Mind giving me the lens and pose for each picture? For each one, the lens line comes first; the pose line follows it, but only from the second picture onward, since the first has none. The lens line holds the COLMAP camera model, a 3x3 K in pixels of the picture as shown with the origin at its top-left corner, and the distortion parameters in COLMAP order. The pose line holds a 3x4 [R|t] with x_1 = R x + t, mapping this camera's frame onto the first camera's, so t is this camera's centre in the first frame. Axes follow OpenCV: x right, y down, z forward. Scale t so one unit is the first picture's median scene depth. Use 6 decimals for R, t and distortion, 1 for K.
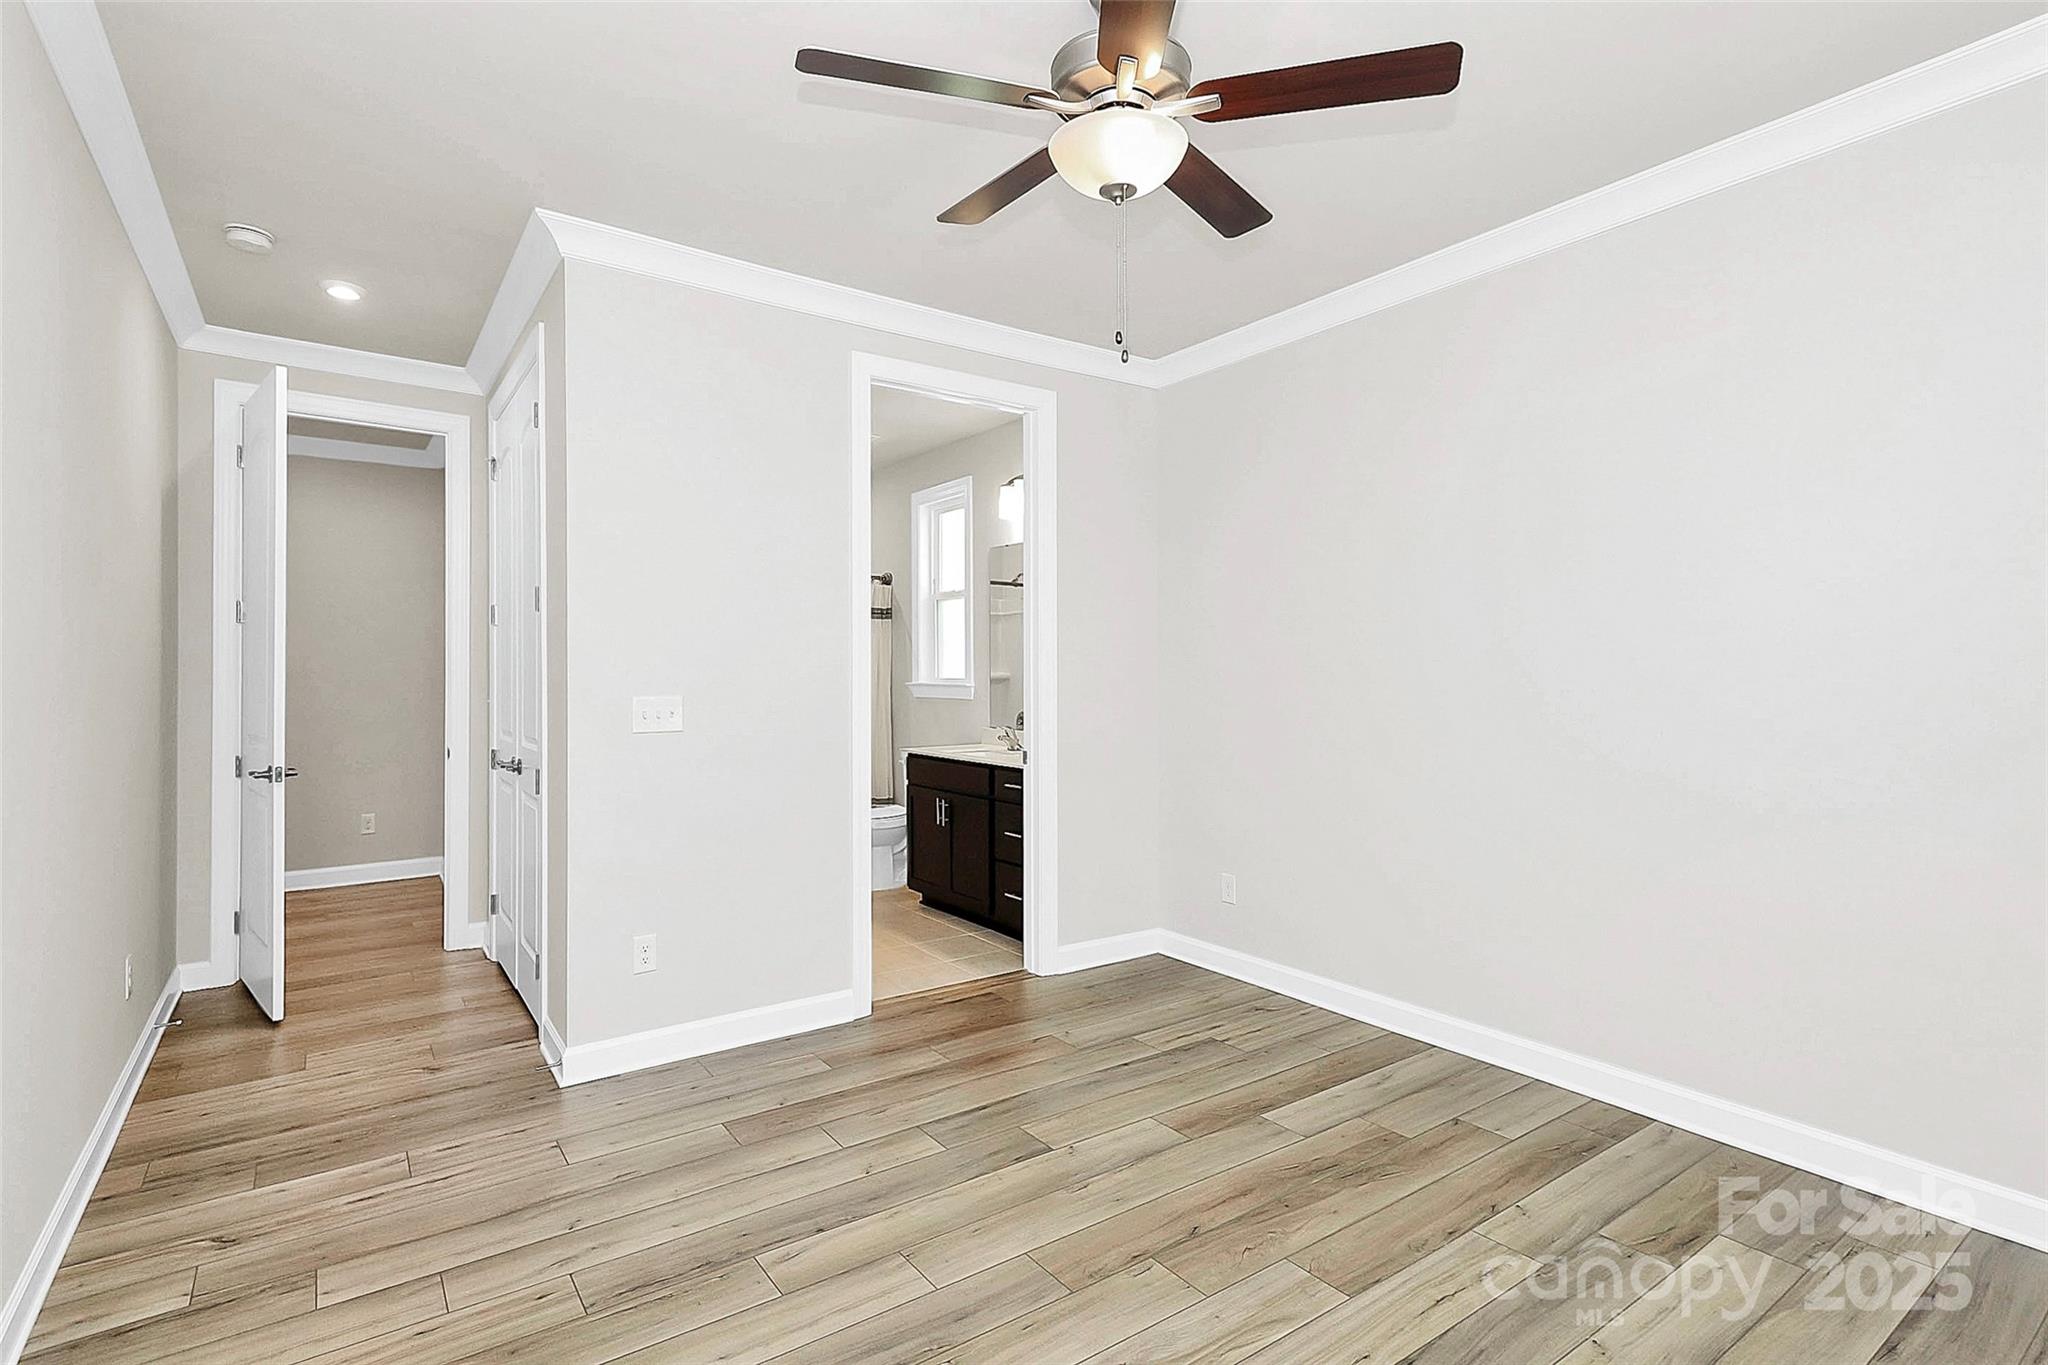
lens RADIAL K [[982.1, 0, 1014.9], [0, 982.1, 683.7], [0, 0, 1]] dist [0.030338, 0.003939]
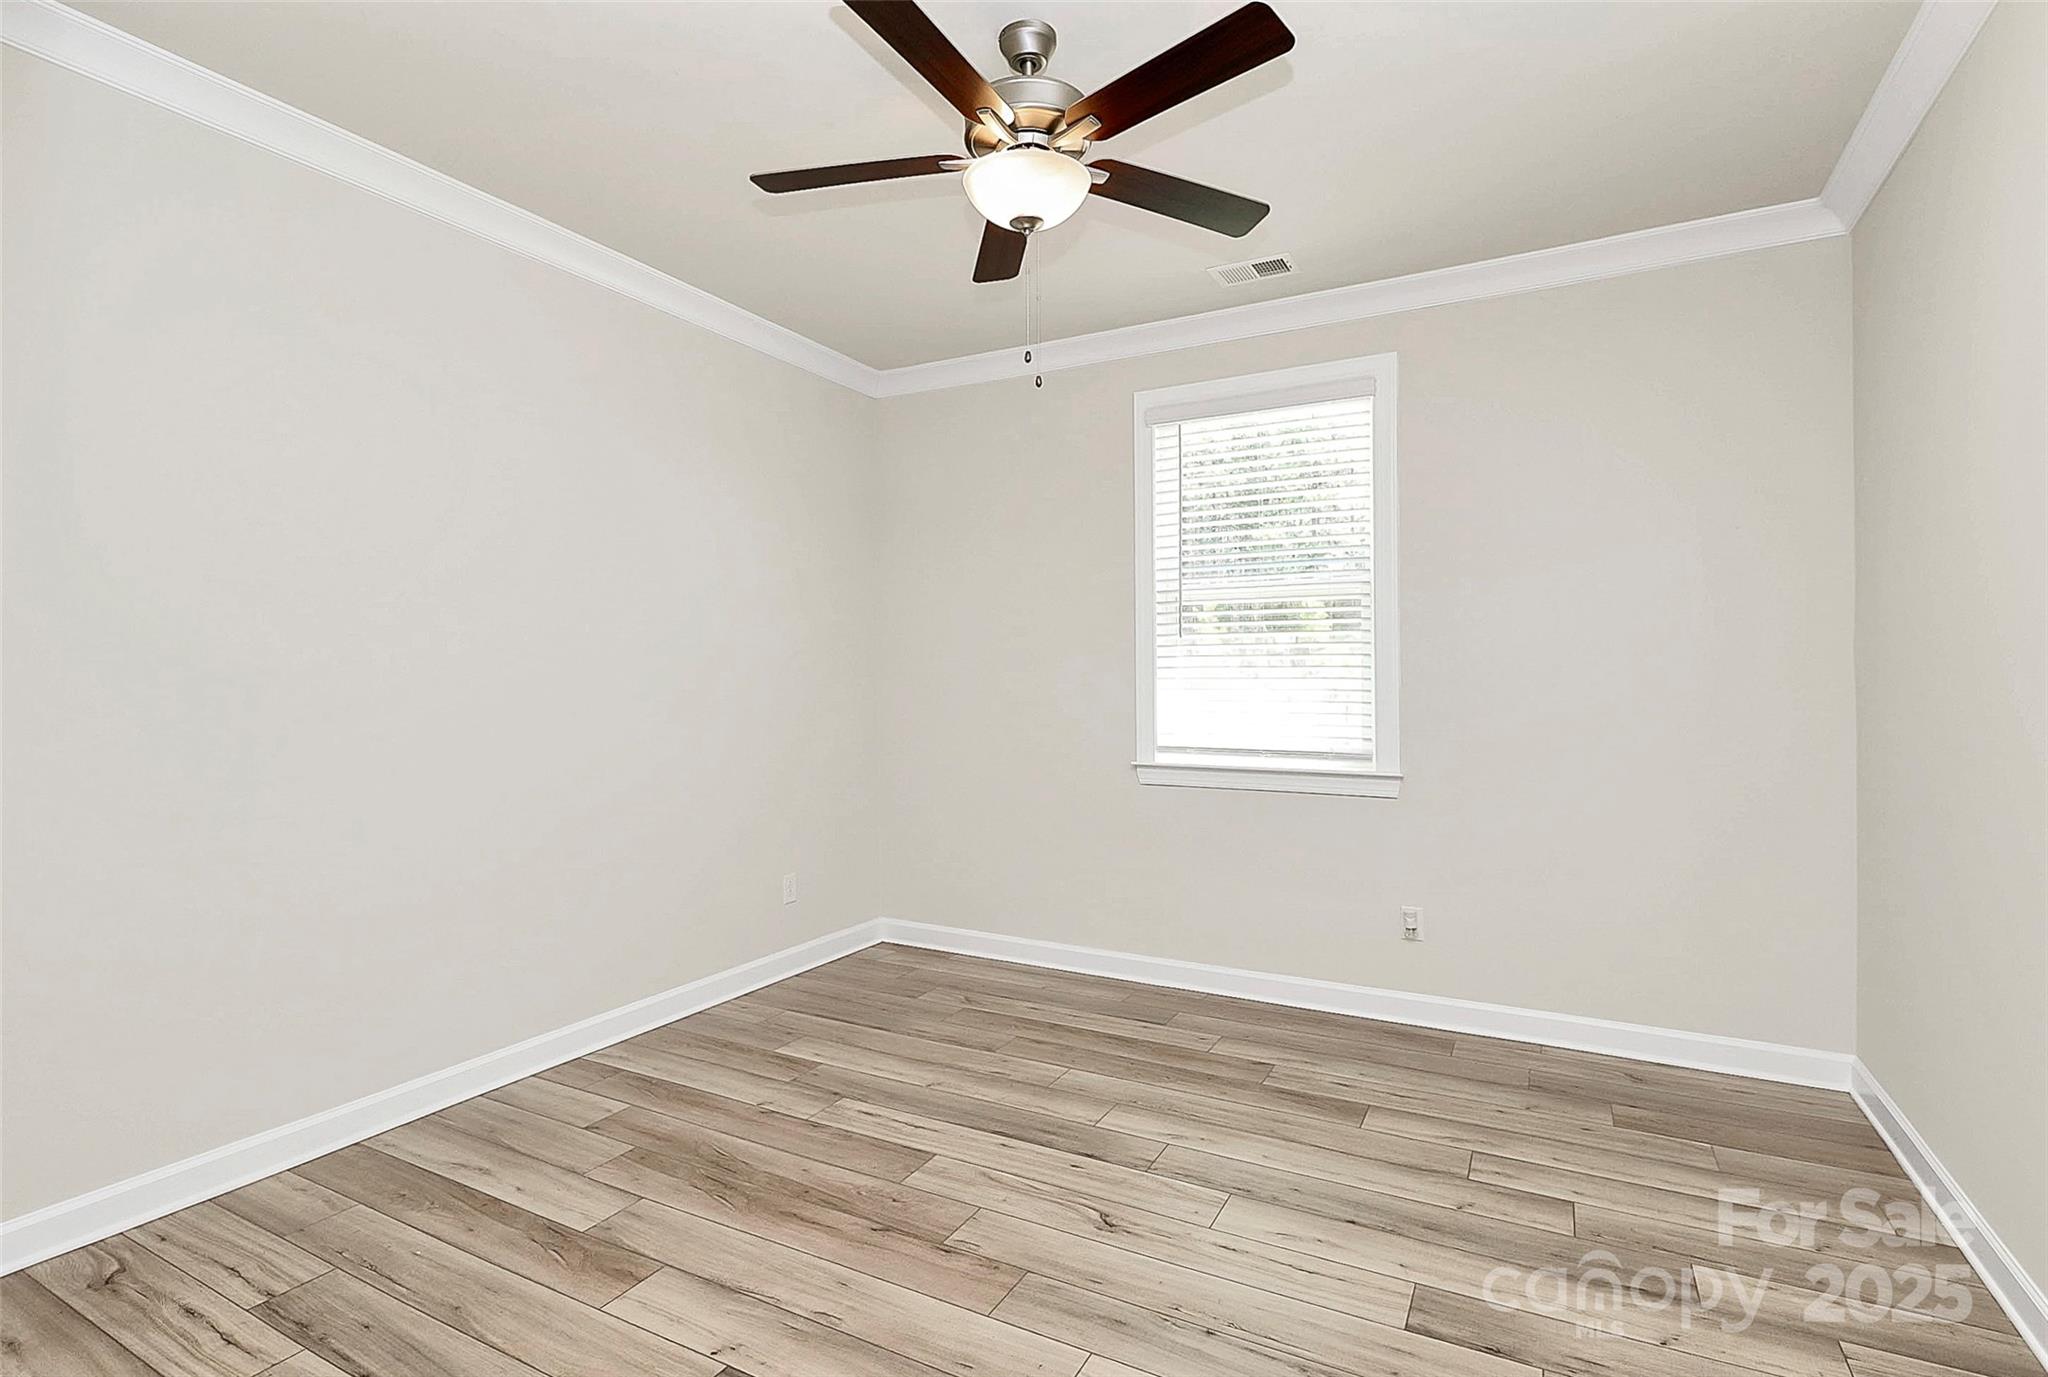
lens RADIAL K [[982.1, 0, 1013.2], [0, 982.1, 683.3], [0, 0, 1]] dist [0.030338, 0.003939]
pose [[-0.430011, 0.003977, 0.902815, -0.661567], [-0.000377, 0.999989, -0.004585, 0.008426], [-0.902824, -0.002312, -0.430005, 1.119093]]
